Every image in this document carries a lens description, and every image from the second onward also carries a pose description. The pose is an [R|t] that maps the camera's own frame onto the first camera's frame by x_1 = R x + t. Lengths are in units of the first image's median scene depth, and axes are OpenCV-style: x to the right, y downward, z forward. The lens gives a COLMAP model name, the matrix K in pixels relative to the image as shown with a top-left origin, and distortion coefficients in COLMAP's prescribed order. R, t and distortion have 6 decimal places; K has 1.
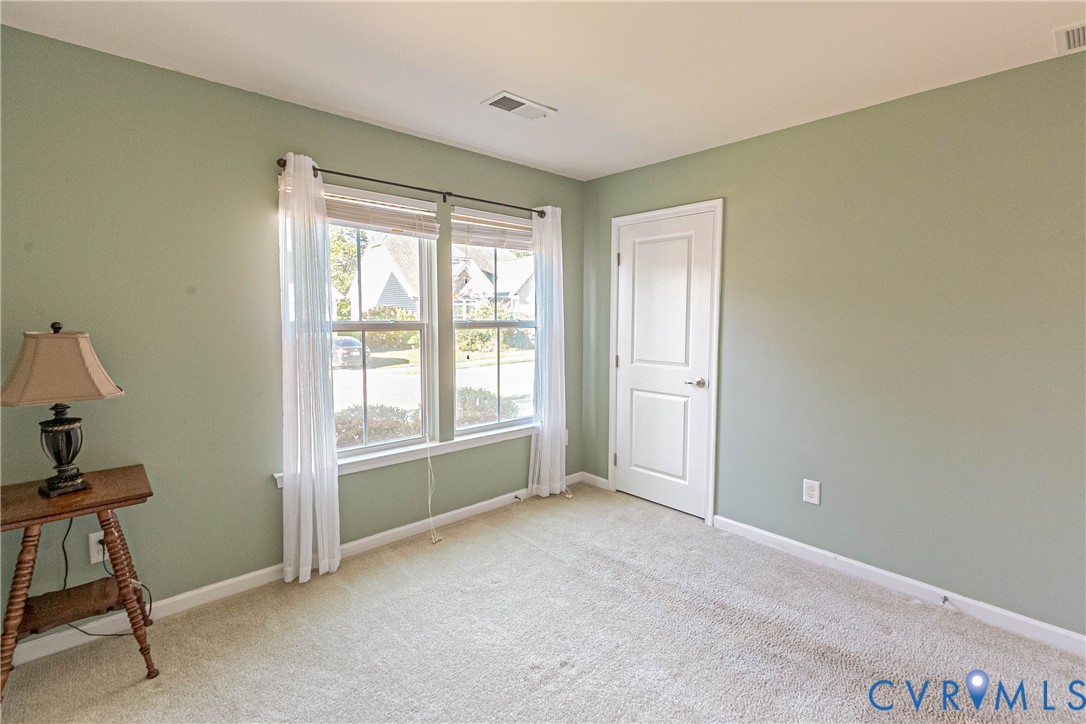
lens RADIAL K [[500.9, 0, 545.8], [0, 500.9, 357.9], [0, 0, 1]] dist [0.004838, -0.002858]
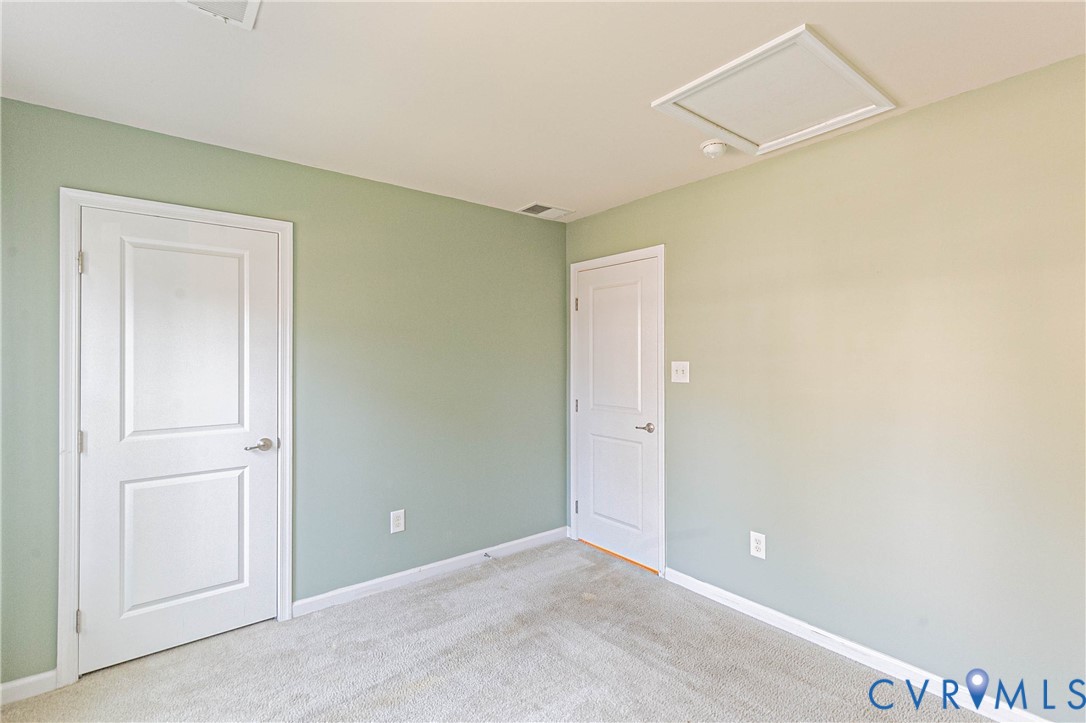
lens RADIAL K [[500.9, 0, 546.6], [0, 500.9, 359.5], [0, 0, 1]] dist [0.004838, -0.002858]
pose [[0.054007, -0.007425, 0.998513, -0.465439], [0.088643, 0.996060, 0.002613, -0.047627], [-0.994598, 0.088370, 0.054453, 0.524977]]
